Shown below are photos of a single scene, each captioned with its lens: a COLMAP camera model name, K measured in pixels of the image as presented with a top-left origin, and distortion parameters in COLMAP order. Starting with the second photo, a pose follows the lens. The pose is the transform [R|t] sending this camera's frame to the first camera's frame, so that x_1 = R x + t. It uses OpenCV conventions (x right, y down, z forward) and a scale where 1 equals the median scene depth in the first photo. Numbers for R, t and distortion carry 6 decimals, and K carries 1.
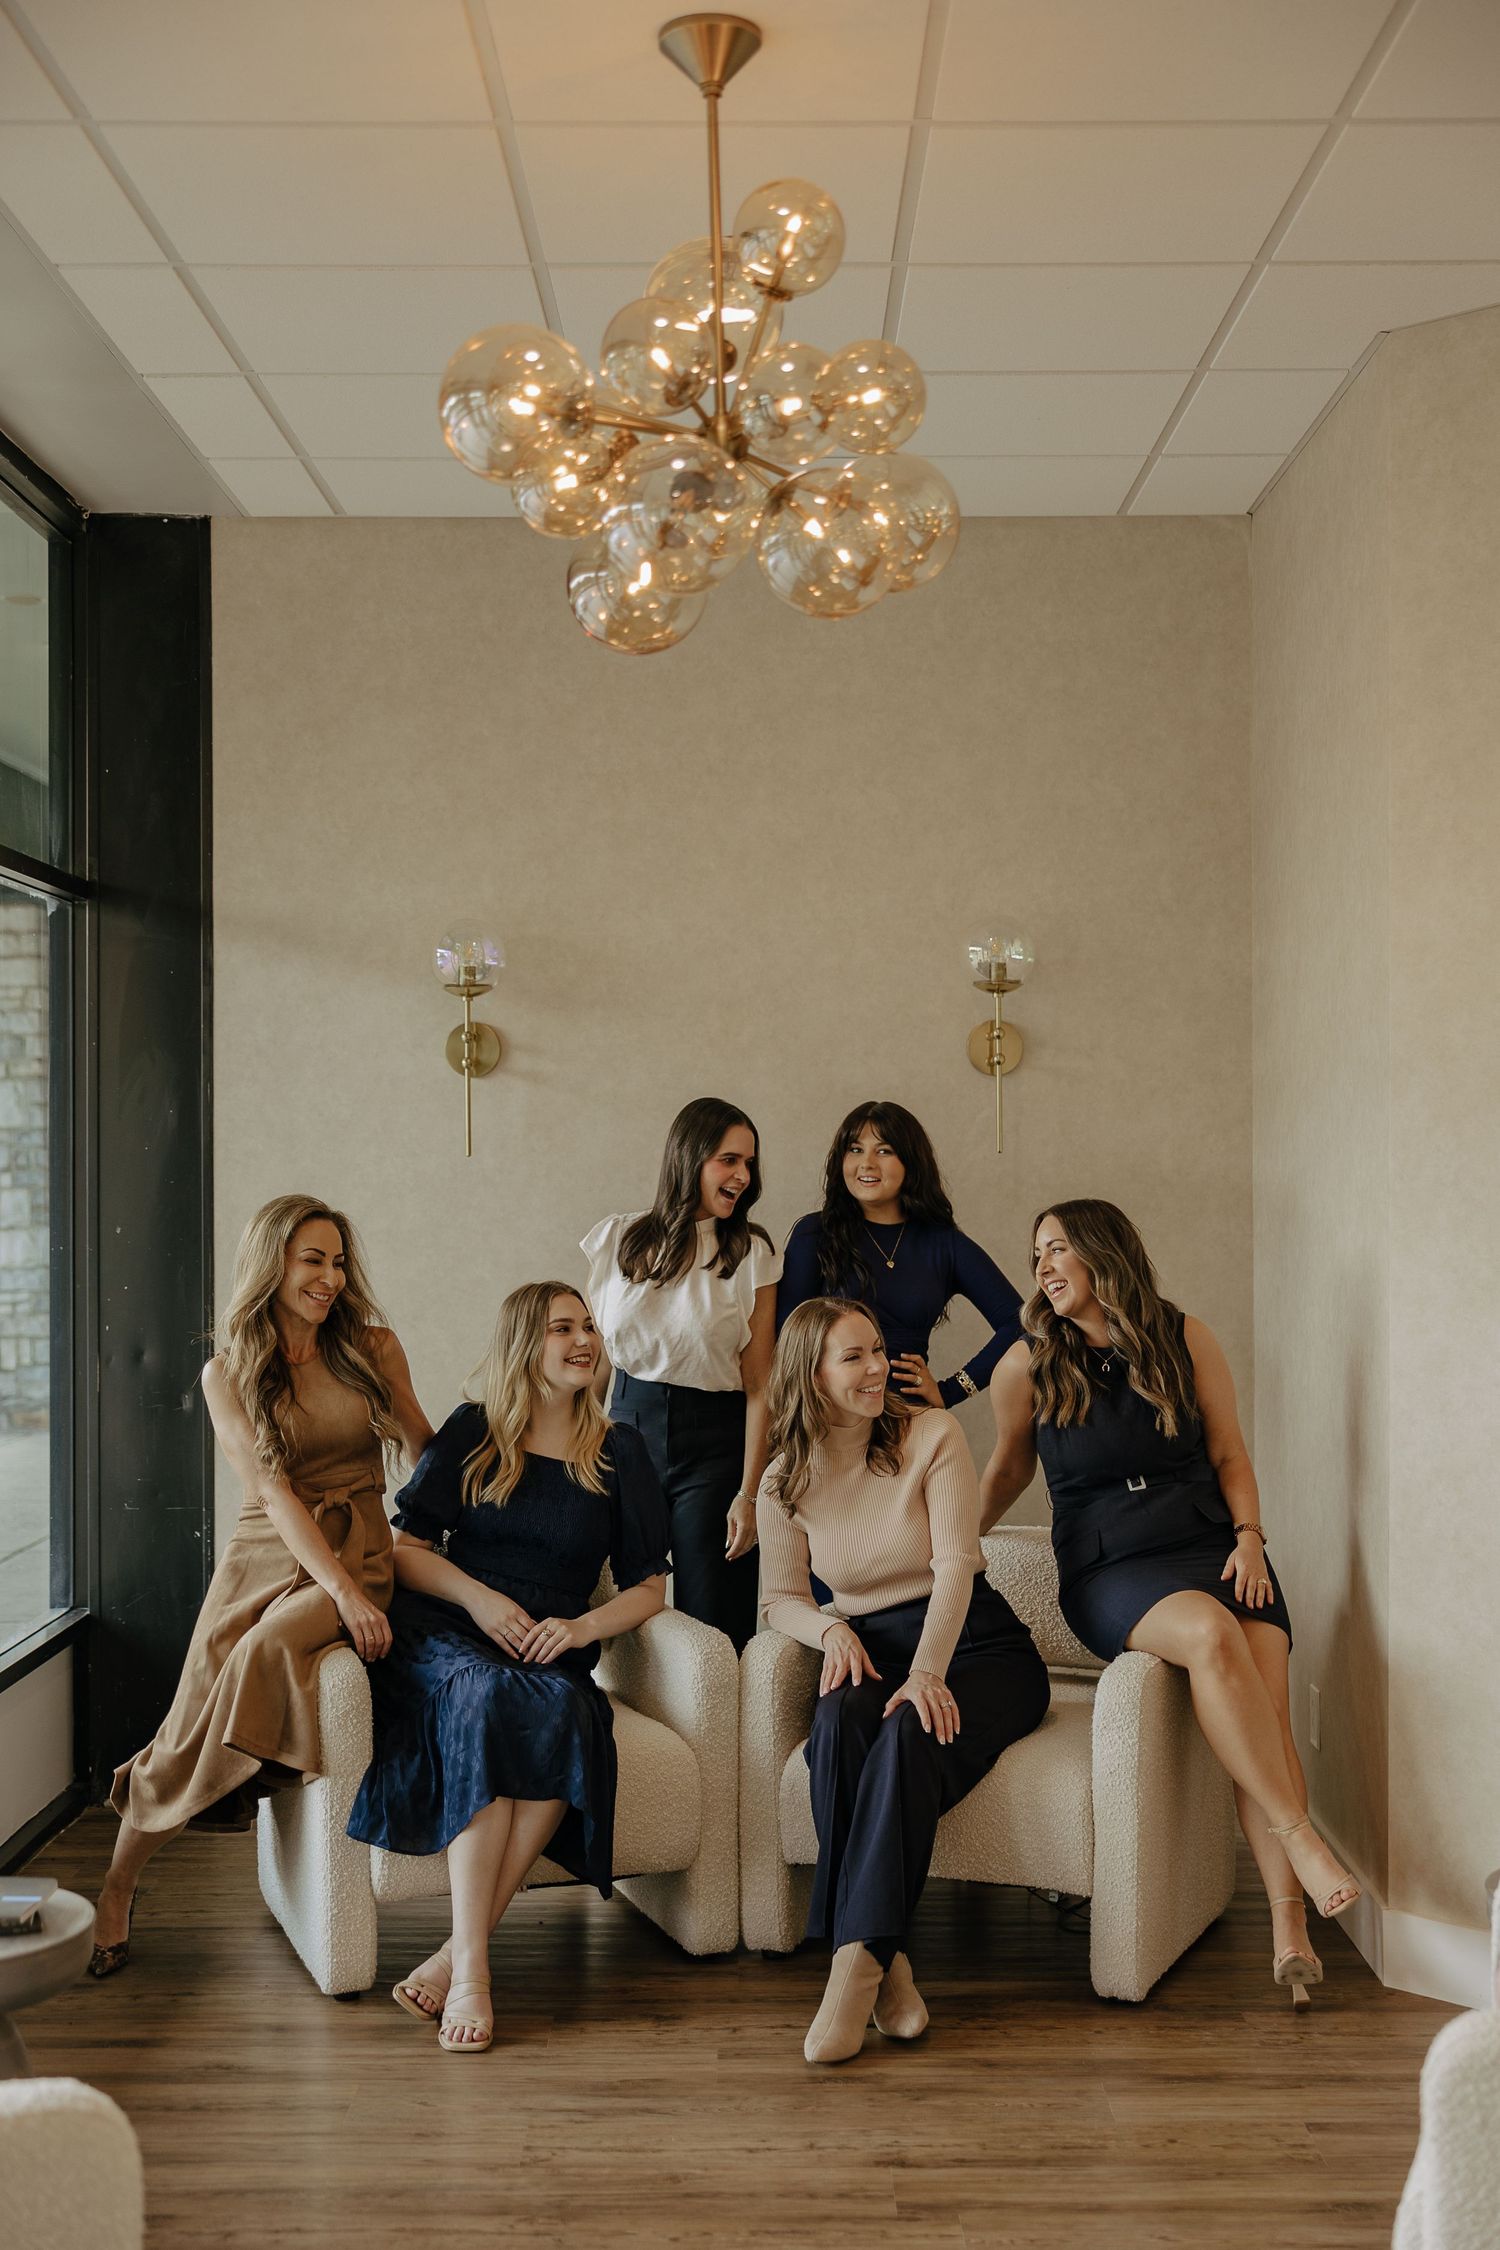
lens RADIAL K [[2598.1, 0, 751.5], [0, 2598.1, 1168.0], [0, 0, 1]] dist [0.017958, 0.000000]
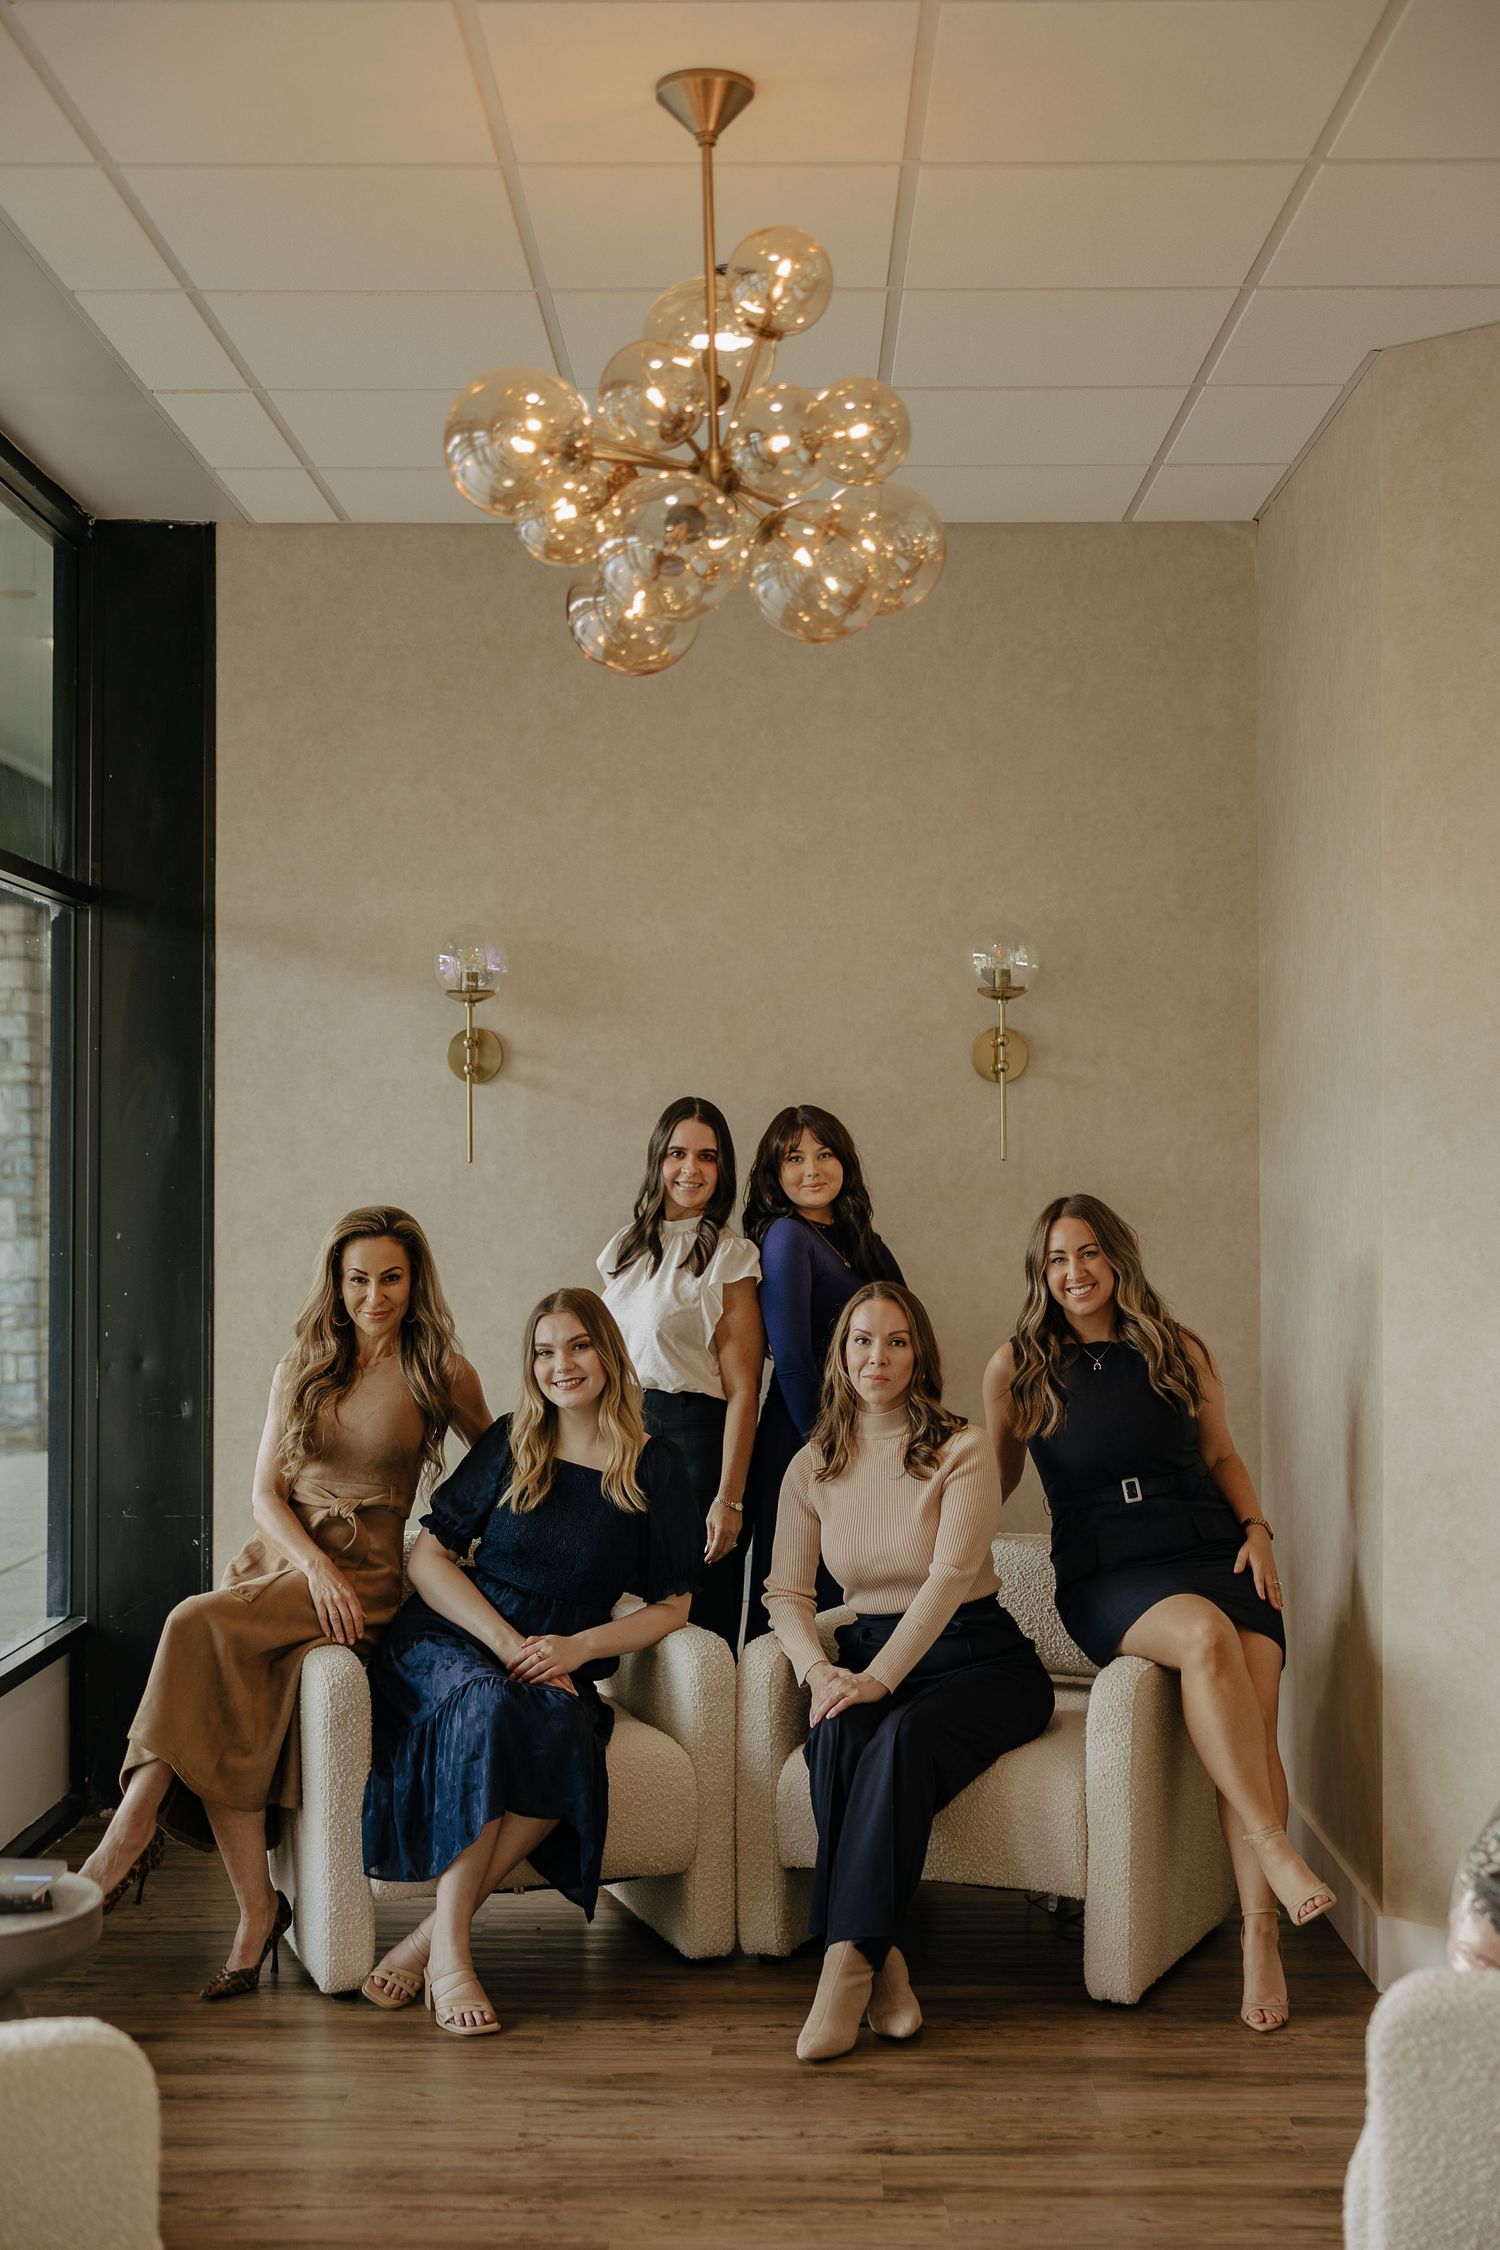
lens RADIAL K [[2904.6, 0, 750.7], [0, 2904.6, 1124.2], [0, 0, 1]] dist [0.018150, 0.000000]
pose [[0.999913, 0.002375, -0.012983, 0.015508], [-0.002652, 0.999769, -0.021317, 0.004995], [0.012930, 0.021349, 0.999688, -0.131970]]
